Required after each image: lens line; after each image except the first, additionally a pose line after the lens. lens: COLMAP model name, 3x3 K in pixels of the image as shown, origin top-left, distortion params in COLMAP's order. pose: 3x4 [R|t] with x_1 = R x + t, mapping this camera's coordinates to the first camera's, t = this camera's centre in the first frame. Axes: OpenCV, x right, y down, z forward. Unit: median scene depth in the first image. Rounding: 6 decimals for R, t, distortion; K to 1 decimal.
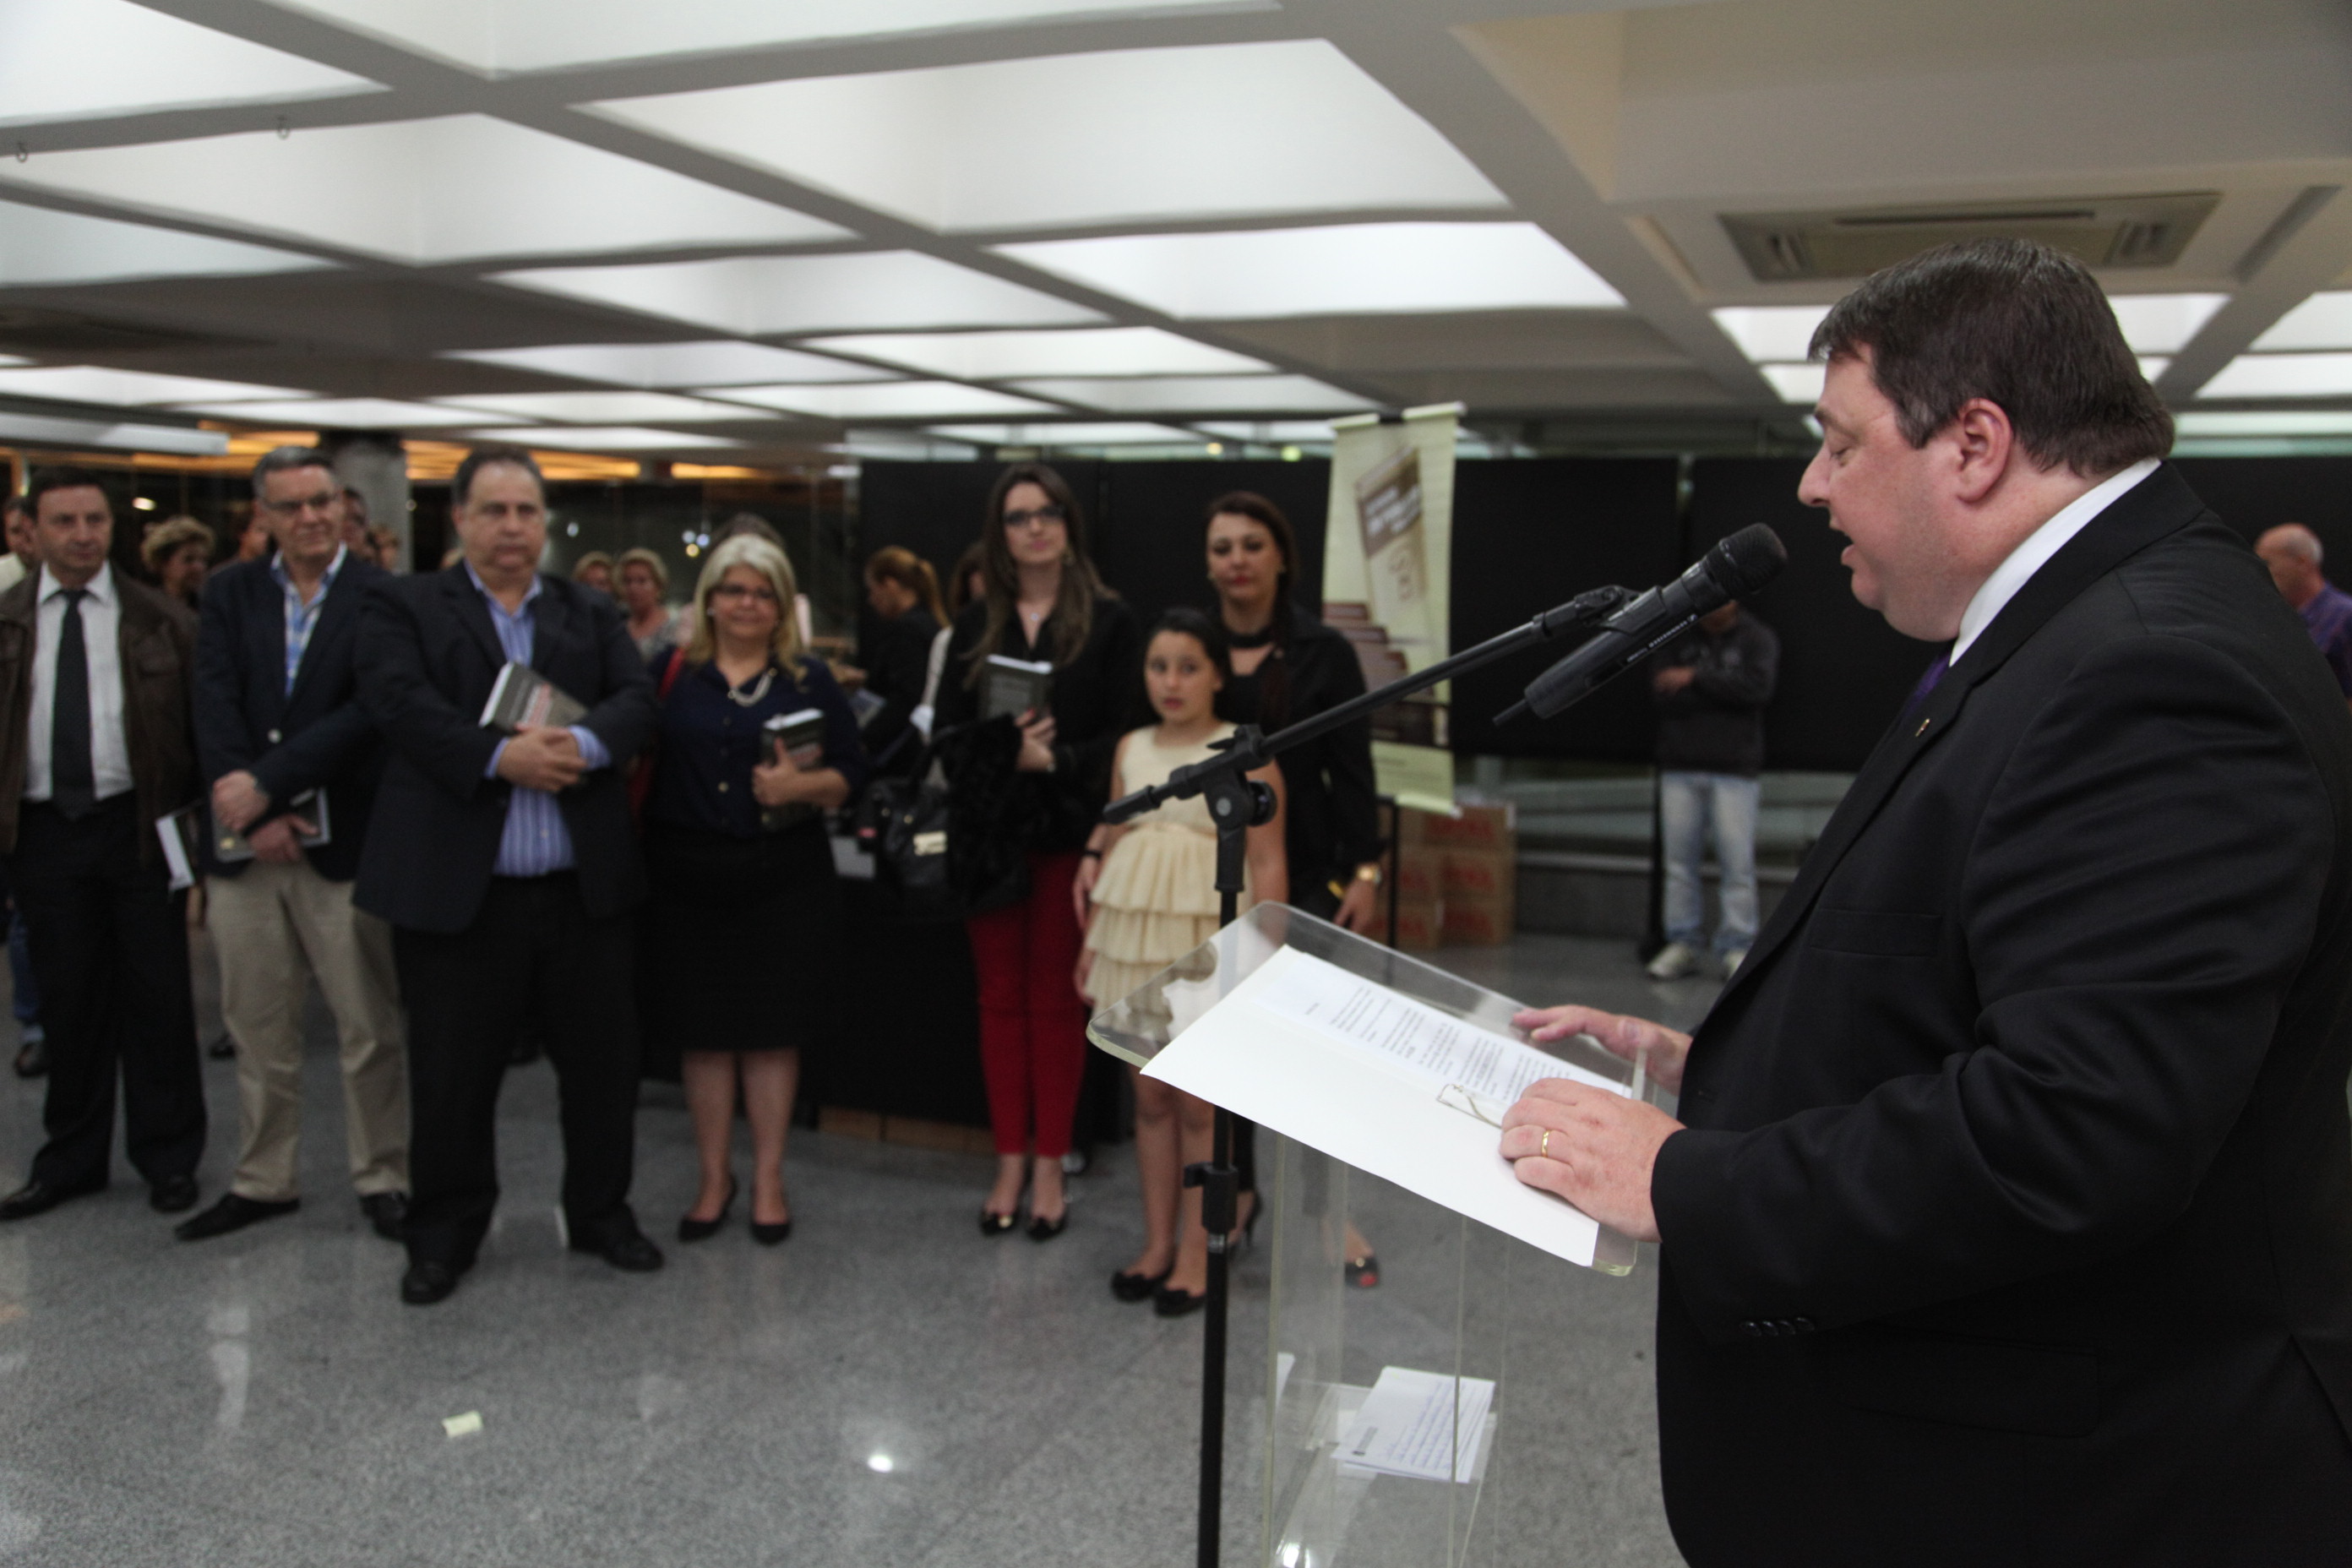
lens RADIAL K [[2007.5, 0, 1165.0], [0, 2007.5, 785.4], [0, 0, 1]] dist [-0.008822, 0.038418]
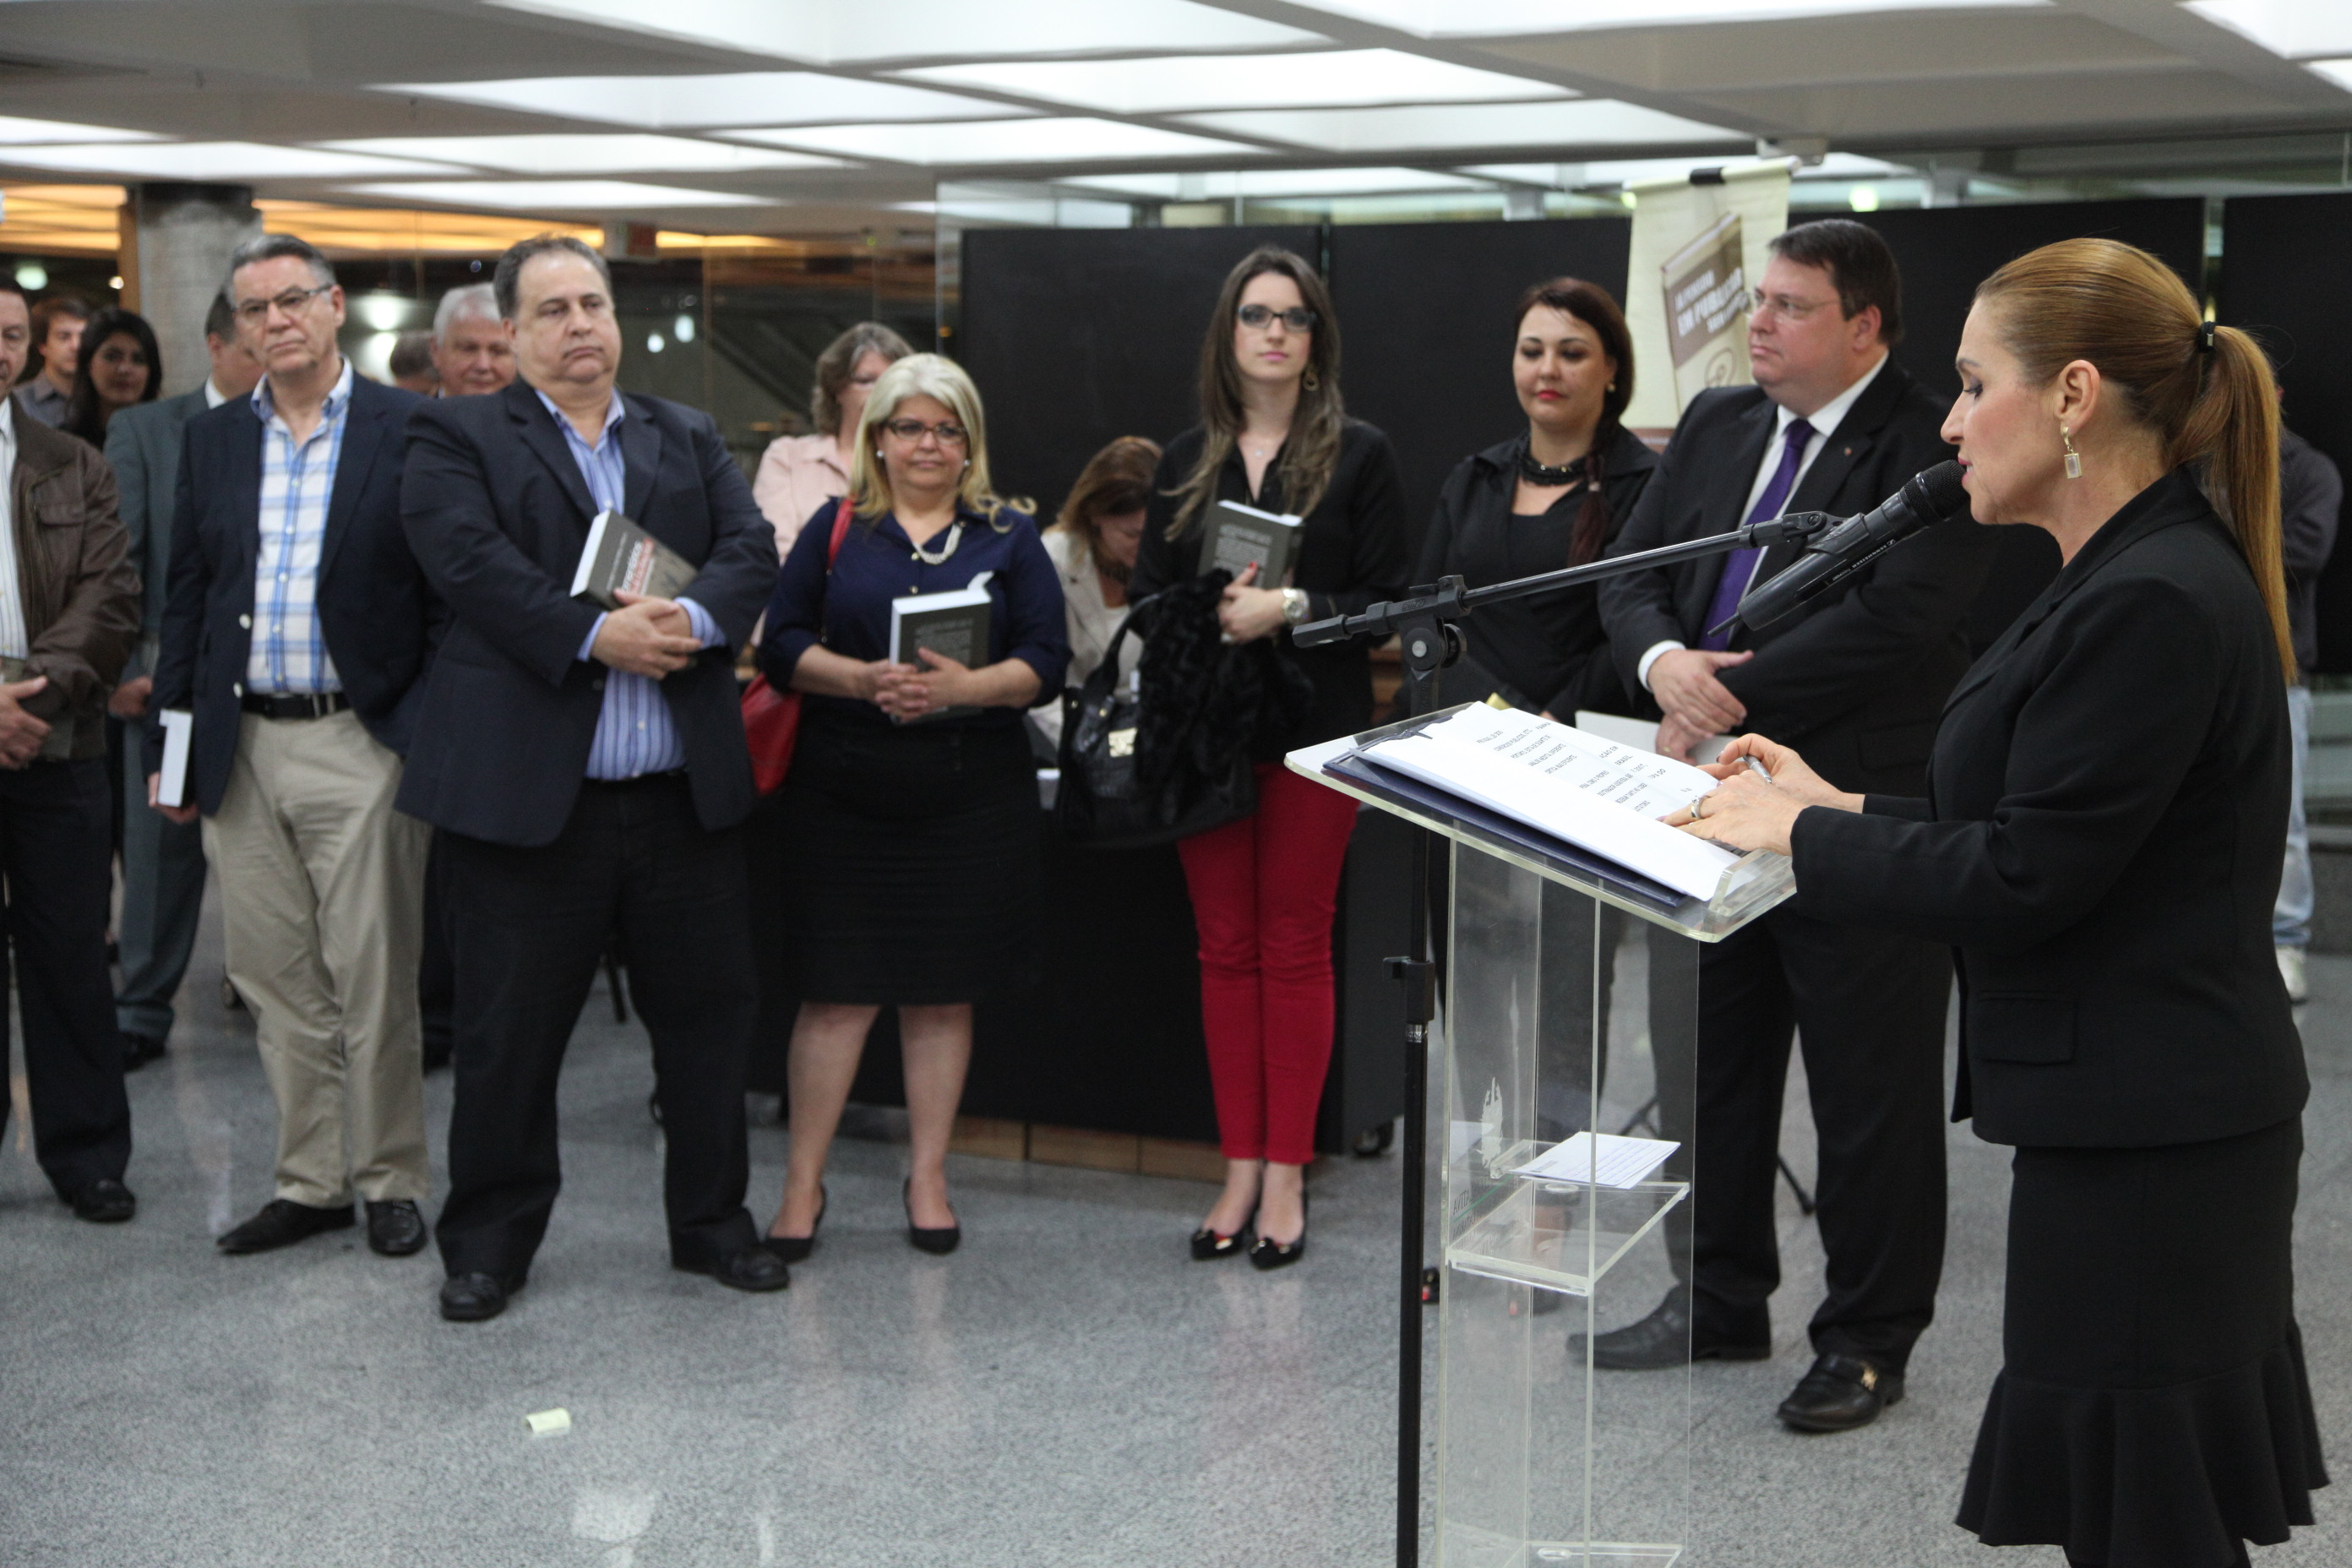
lens RADIAL K [[3588.9, 0, 1169.3], [0, 3588.9, 801.9], [0, 0, 1]] dist [0.177698, 0.000000]
pose [[0.996994, -0.001961, -0.077460, 0.022389], [0.002428, 0.999979, 0.005942, 0.052458], [0.077446, -0.006112, 0.996978, -0.462145]]
